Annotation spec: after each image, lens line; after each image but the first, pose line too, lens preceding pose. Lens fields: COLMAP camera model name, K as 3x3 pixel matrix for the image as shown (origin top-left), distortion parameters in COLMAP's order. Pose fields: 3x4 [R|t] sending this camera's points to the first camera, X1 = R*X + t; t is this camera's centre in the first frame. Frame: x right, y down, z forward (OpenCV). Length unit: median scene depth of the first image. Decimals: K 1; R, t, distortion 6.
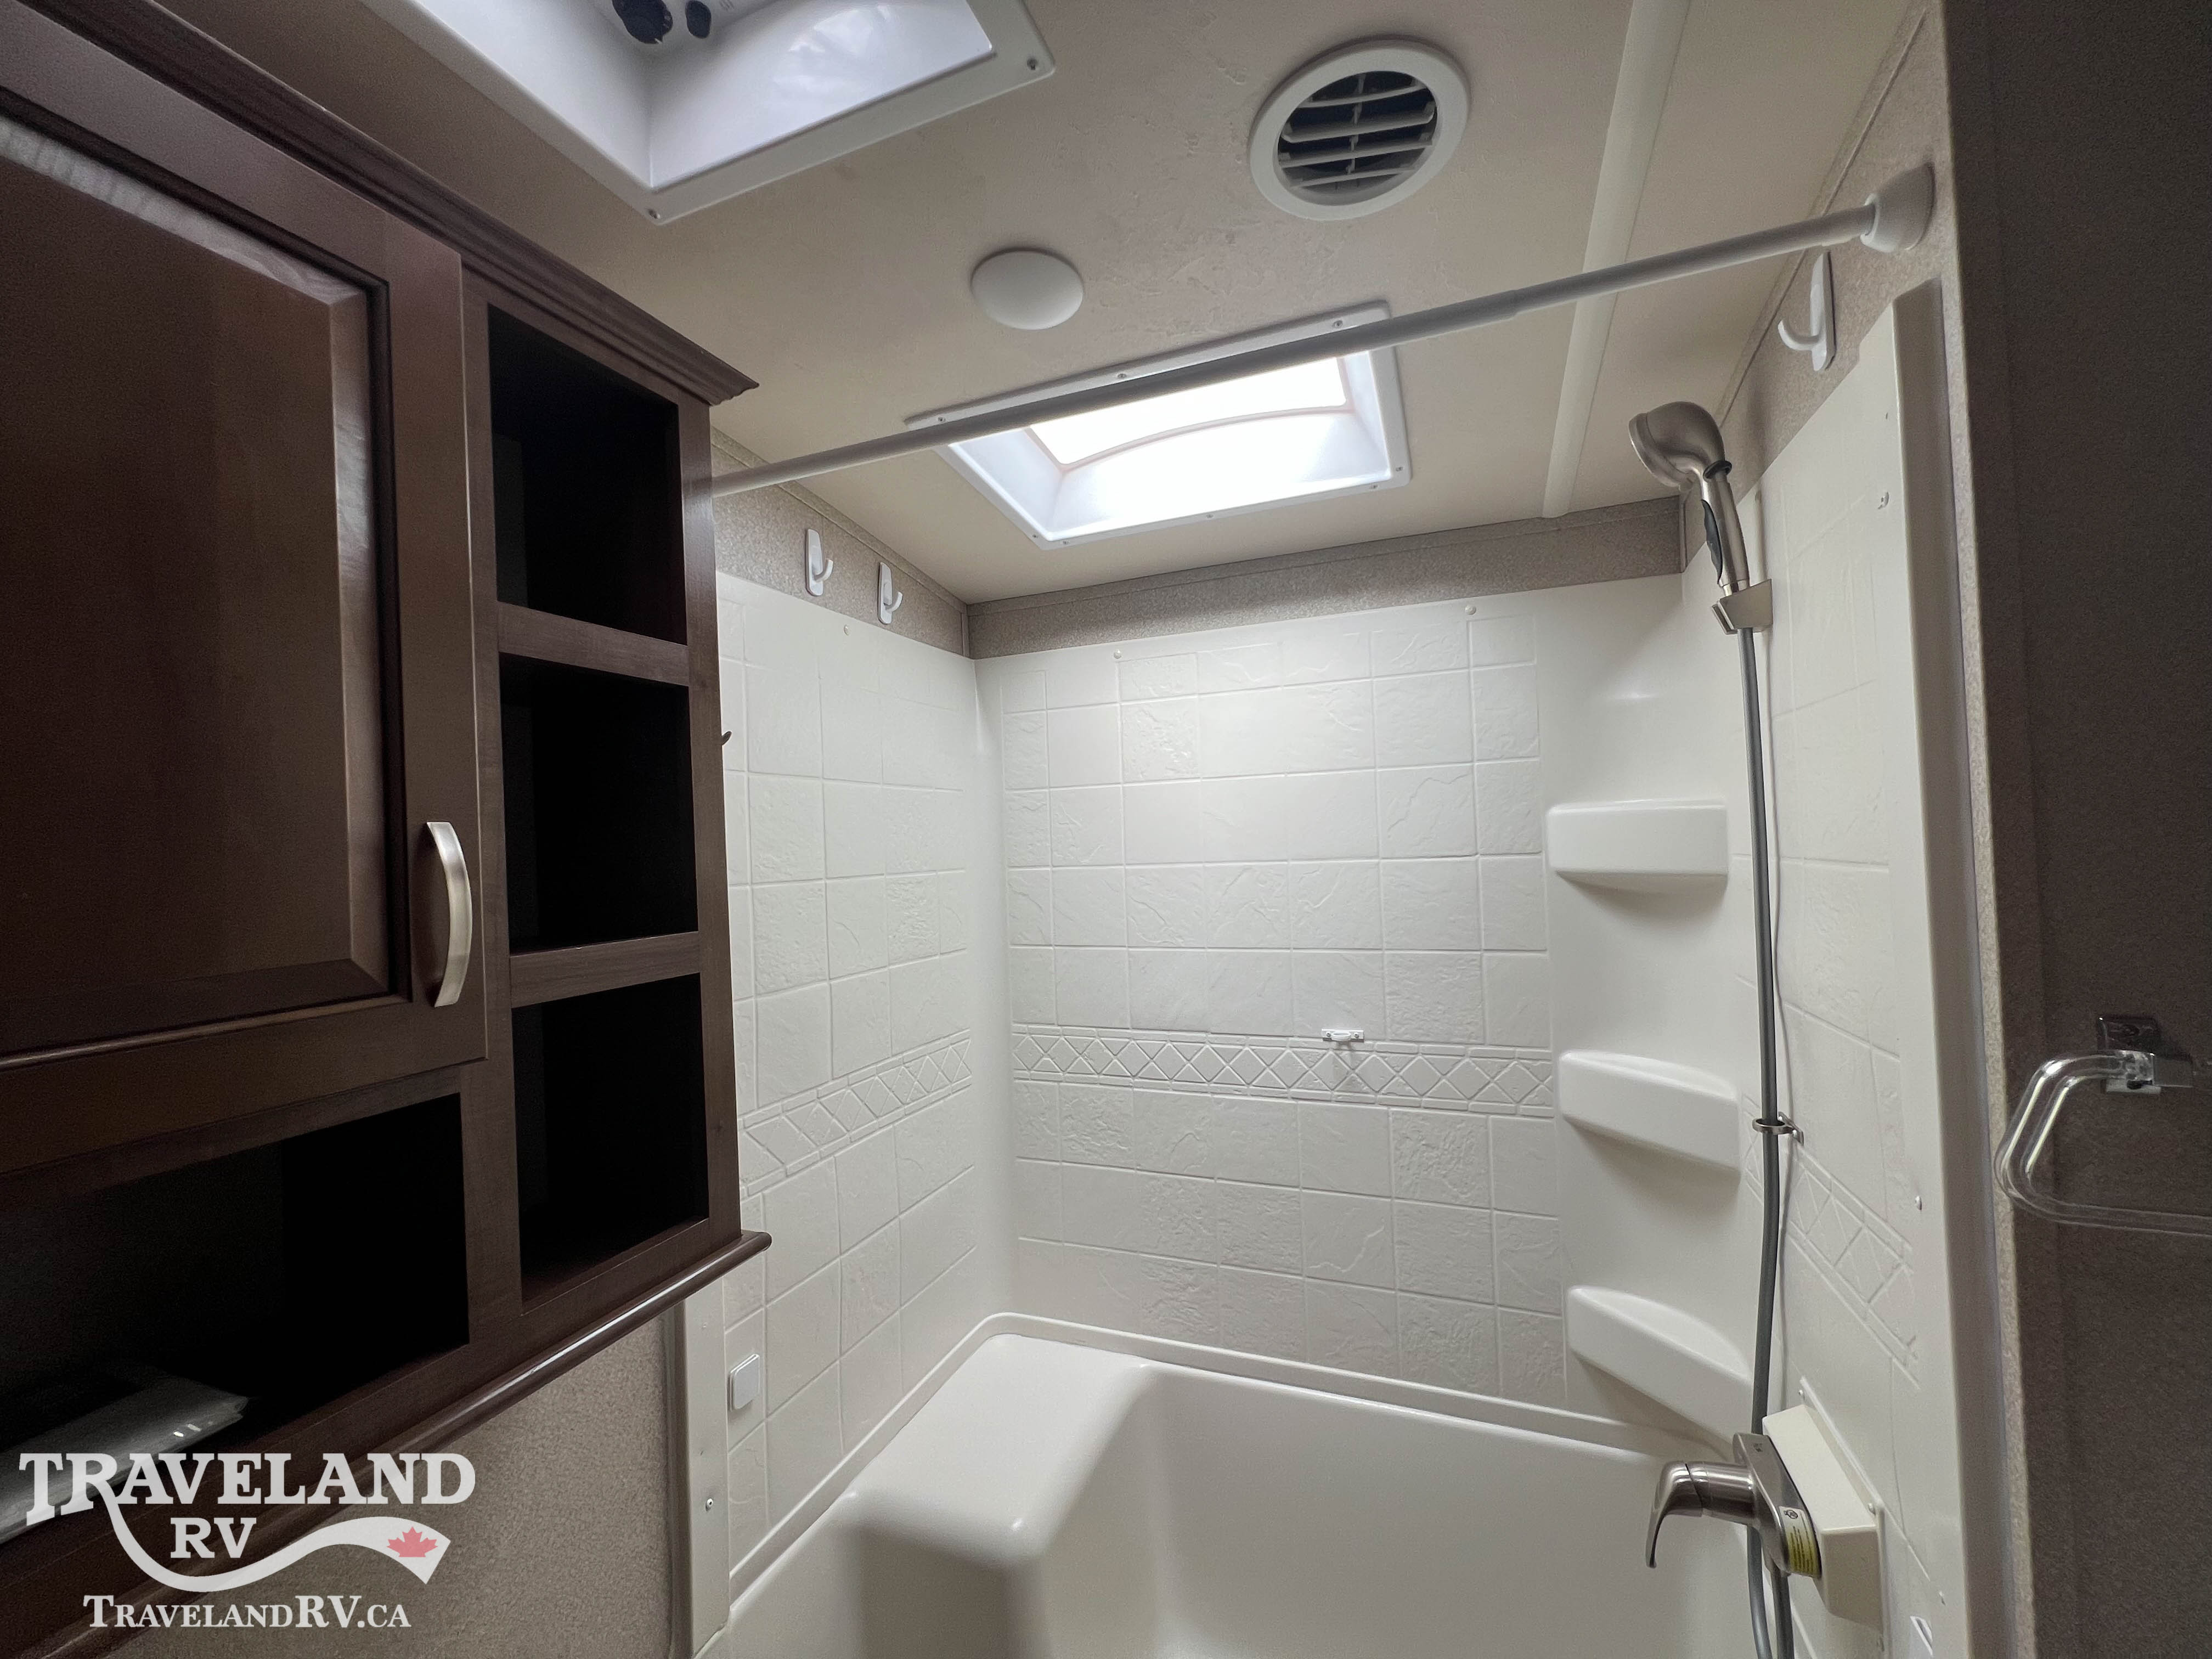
lens RADIAL K [[889.2, 0, 1106.6], [0, 889.2, 828.2], [0, 0, 1]] dist [-0.002253, 0.000606]
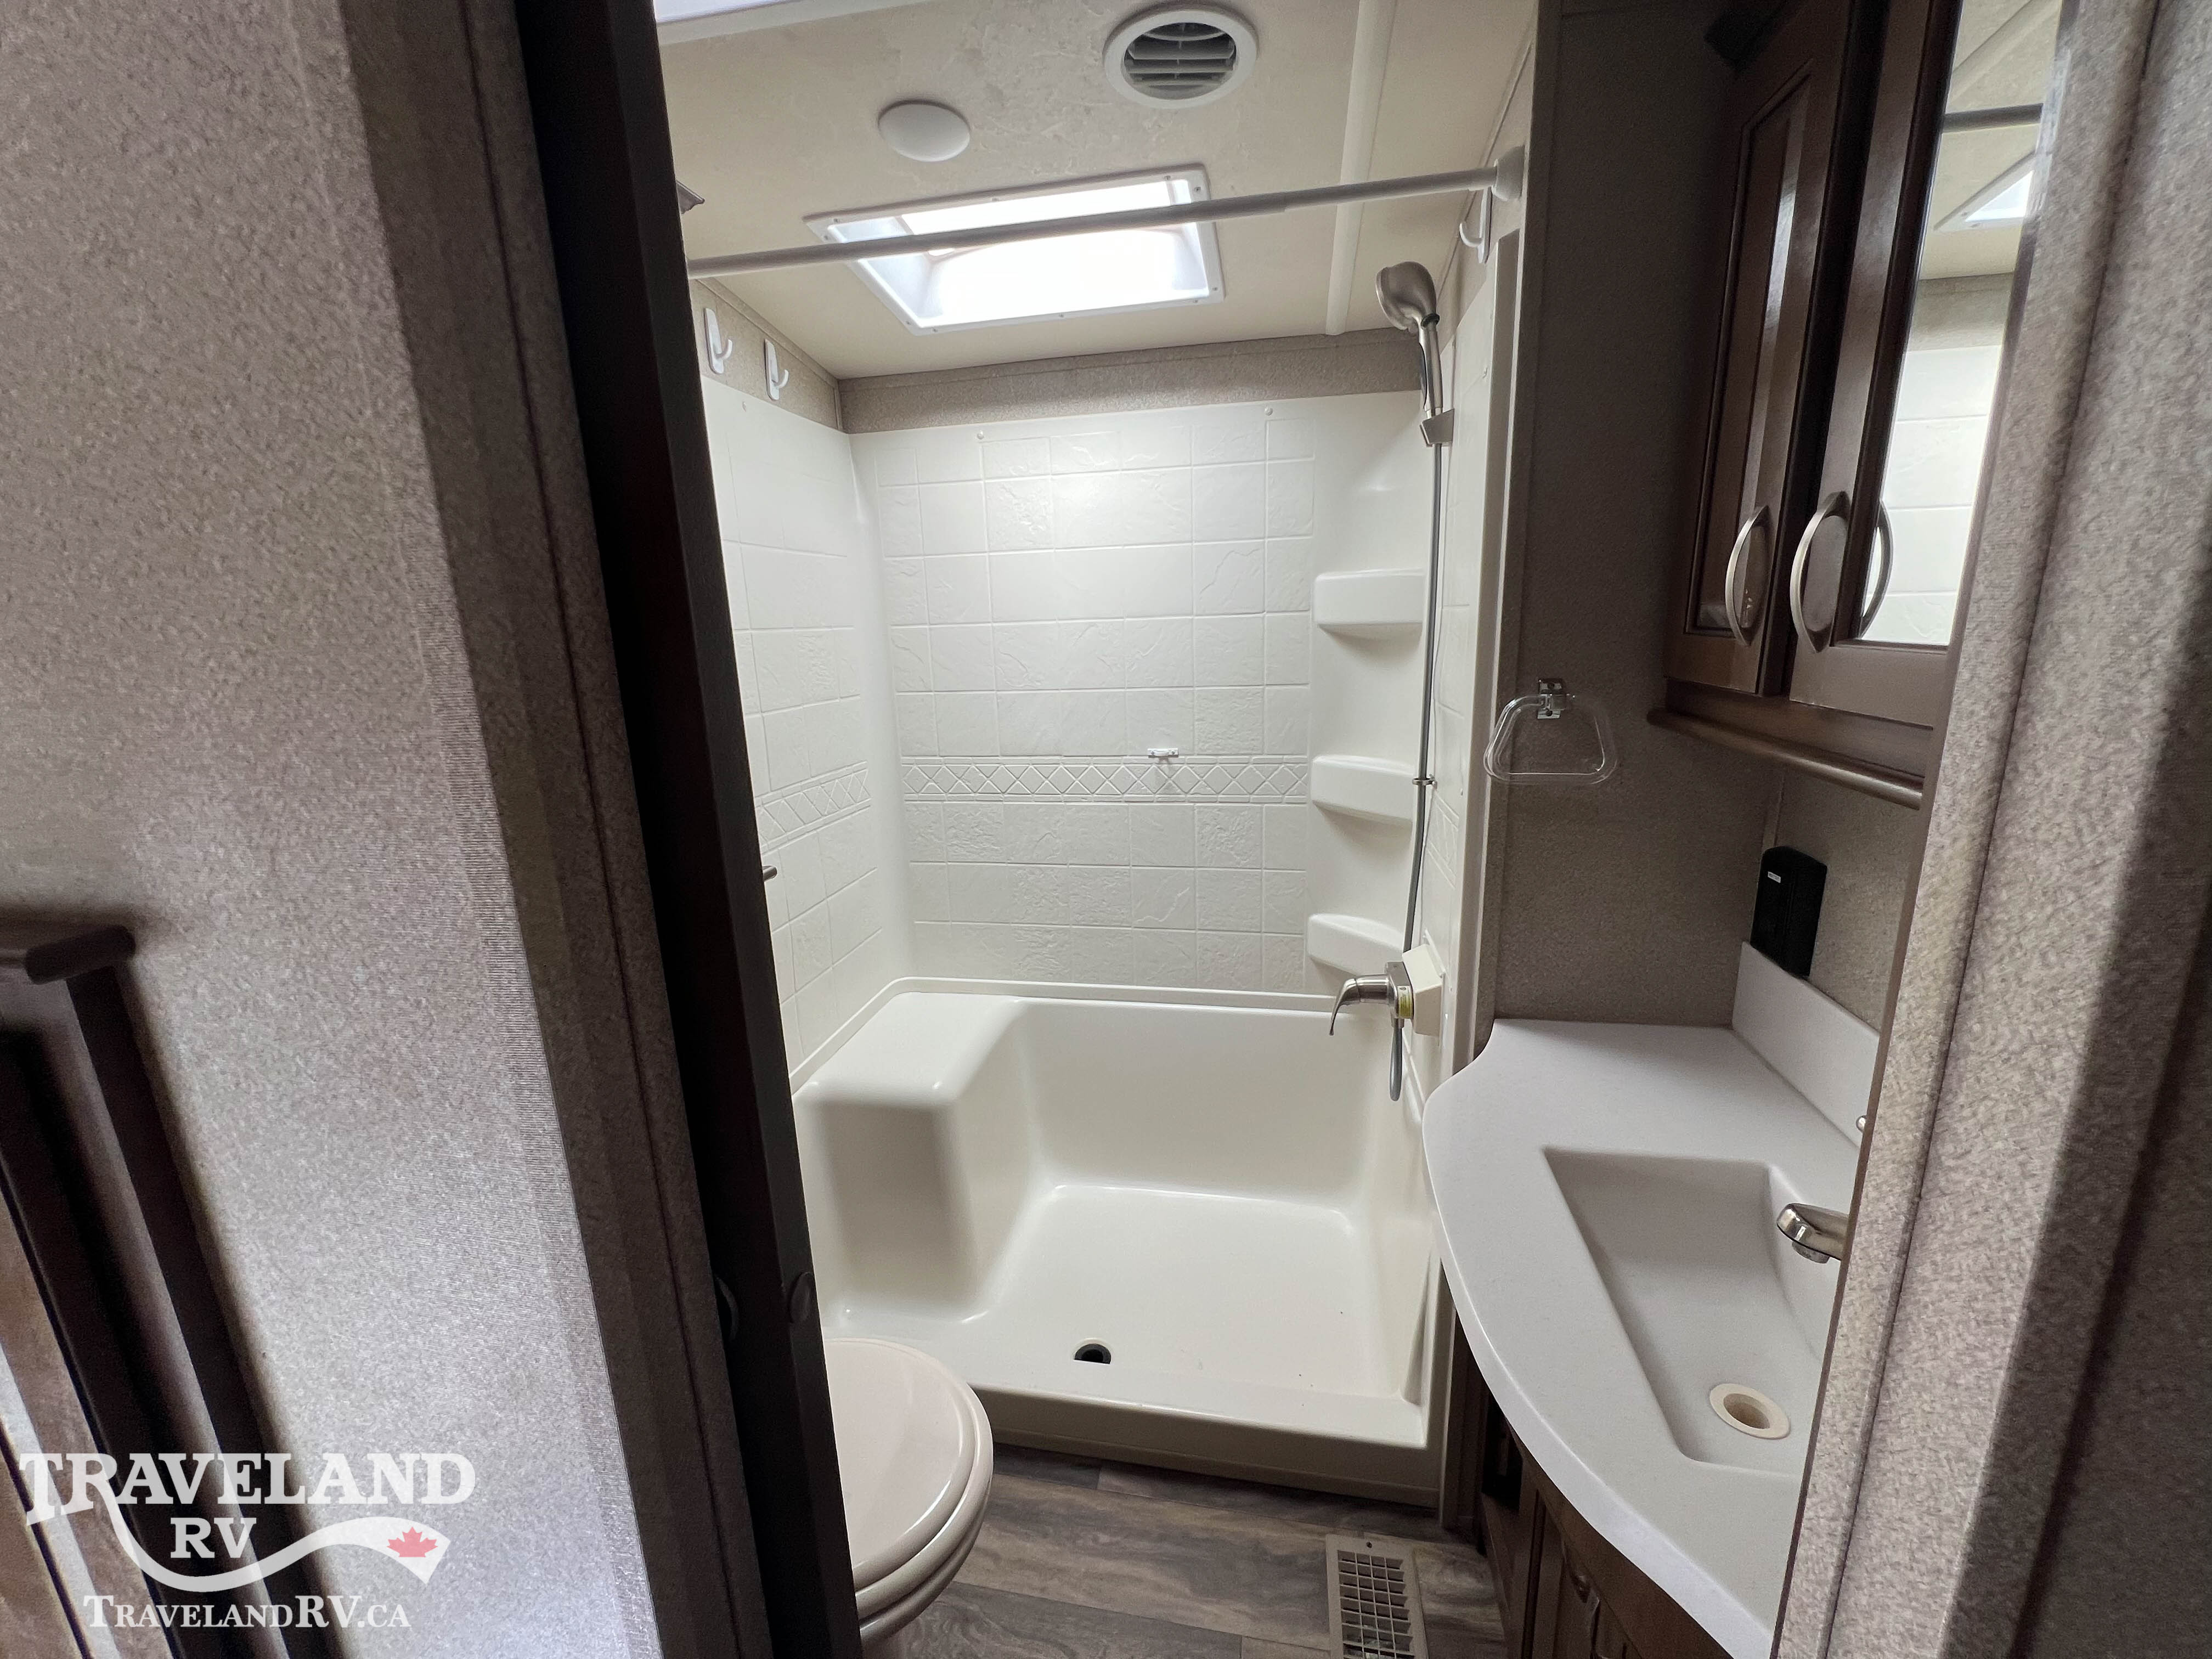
lens RADIAL K [[889.2, 0, 1107.2], [0, 889.2, 828.0], [0, 0, 1]] dist [-0.002253, 0.000606]
pose [[0.982380, -0.040788, 0.182391, -0.077505], [-0.004090, 0.970969, 0.239169, 0.031090], [-0.186851, -0.235700, 0.953694, -0.340896]]
